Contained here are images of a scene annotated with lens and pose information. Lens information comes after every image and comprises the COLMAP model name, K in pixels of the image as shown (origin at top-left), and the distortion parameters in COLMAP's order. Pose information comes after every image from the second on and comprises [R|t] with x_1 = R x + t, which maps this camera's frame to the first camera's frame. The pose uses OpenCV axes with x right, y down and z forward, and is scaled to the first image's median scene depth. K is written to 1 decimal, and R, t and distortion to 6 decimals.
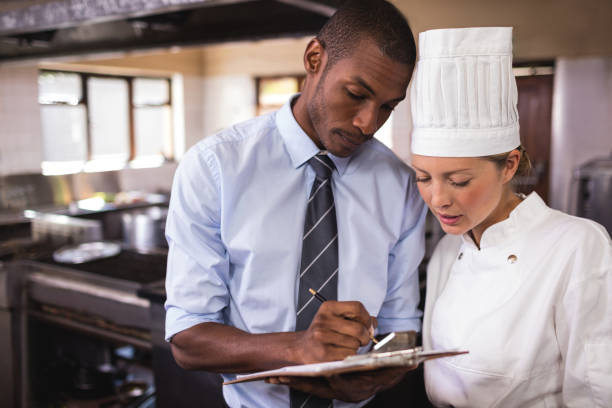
lens RADIAL K [[777.6, 0, 306.7], [0, 777.6, 178.1], [0, 0, 1]] dist [0.007862, 0.025833]
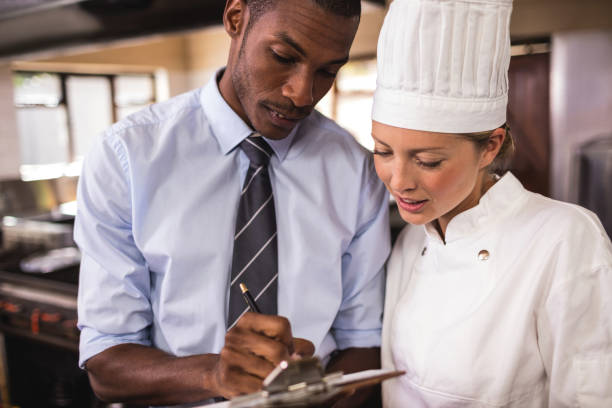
lens RADIAL K [[799.6, 0, 306.0], [0, 799.6, 204.0], [0, 0, 1]] dist [-0.011586, 0.097108]
pose [[0.999325, -0.036712, 0.001391, 0.070523], [0.036635, 0.998637, 0.037175, 0.012068], [-0.002754, -0.037099, 0.999308, 0.153480]]
